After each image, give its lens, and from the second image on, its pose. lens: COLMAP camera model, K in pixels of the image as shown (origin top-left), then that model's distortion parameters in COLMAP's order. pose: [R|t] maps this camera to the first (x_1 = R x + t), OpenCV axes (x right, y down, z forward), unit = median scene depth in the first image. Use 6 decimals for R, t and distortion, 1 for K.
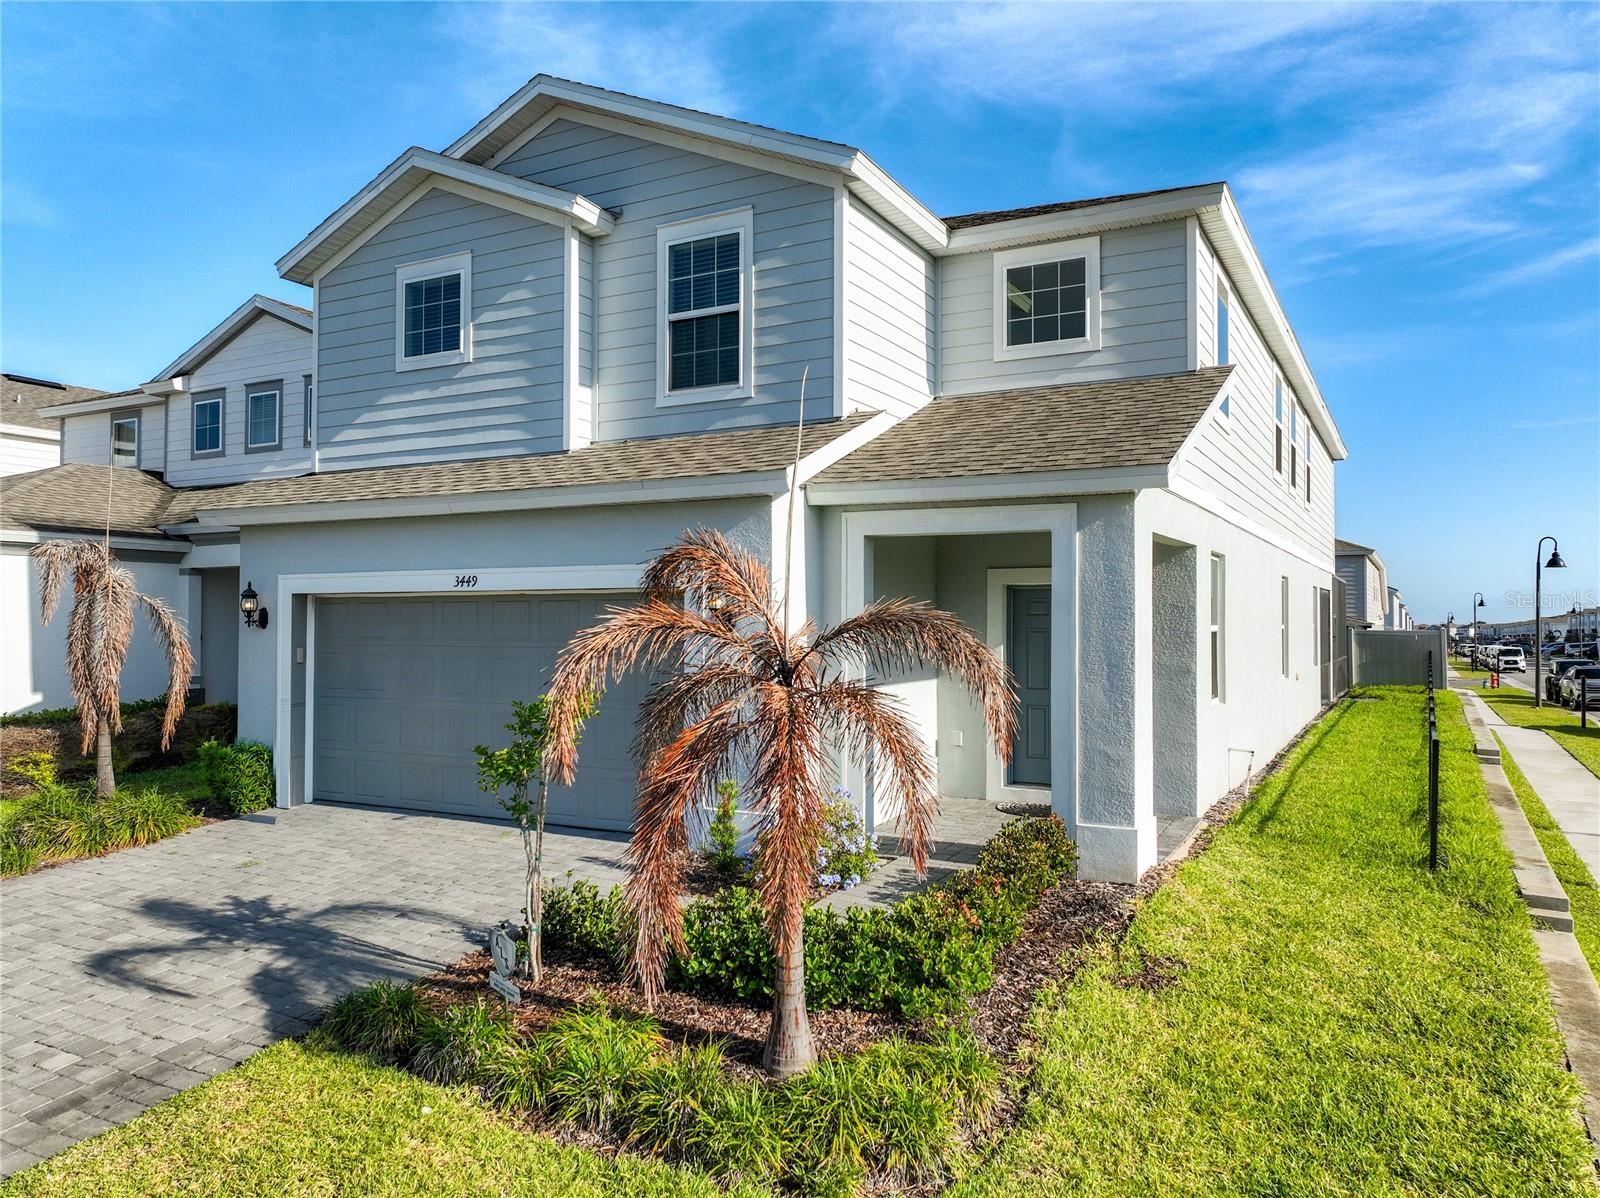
lens RADIAL K [[1116.6, 0, 800.0], [0, 1116.6, 599.0], [0, 0, 1]] dist [-0.002499, -0.003463]
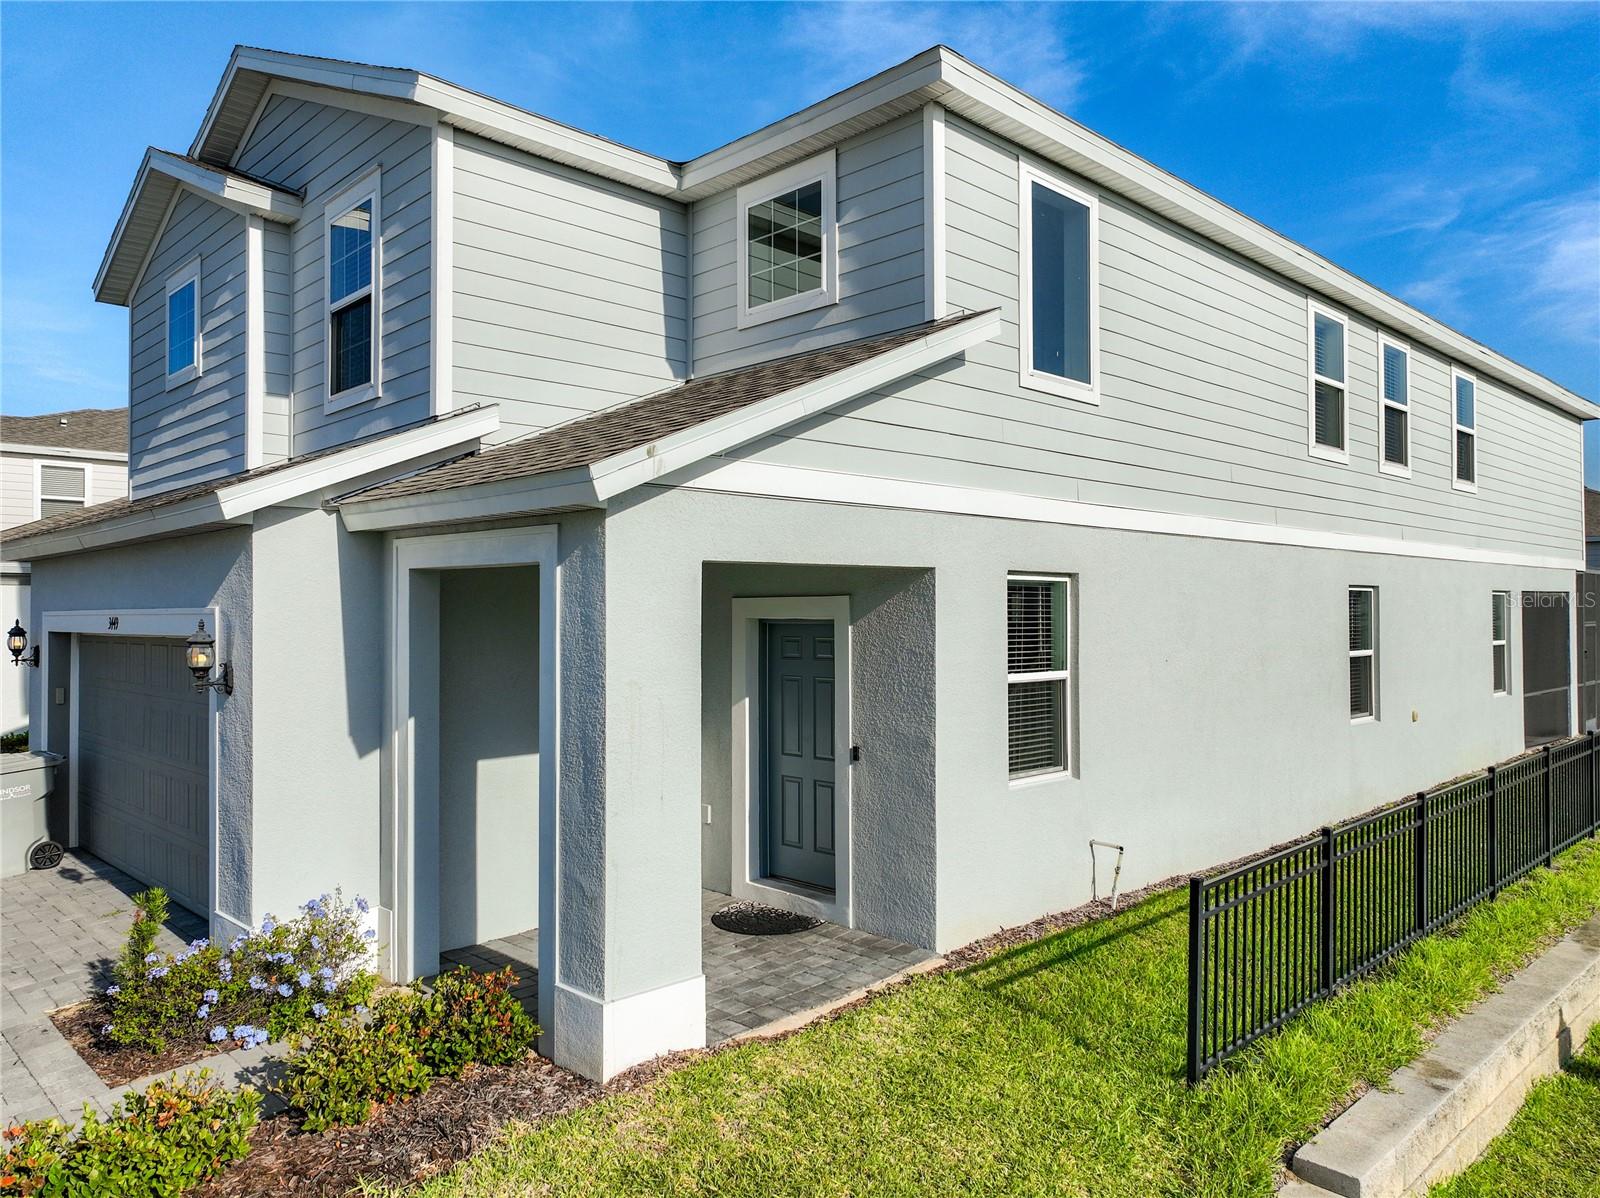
lens RADIAL K [[1116.6, 0, 800.0], [0, 1116.6, 599.0], [0, 0, 1]] dist [-0.002499, -0.003463]
pose [[0.958771, -0.010107, -0.284002, 0.457864], [0.011971, 0.999917, 0.004831, -0.031375], [0.283929, -0.008032, 0.958812, 0.286275]]
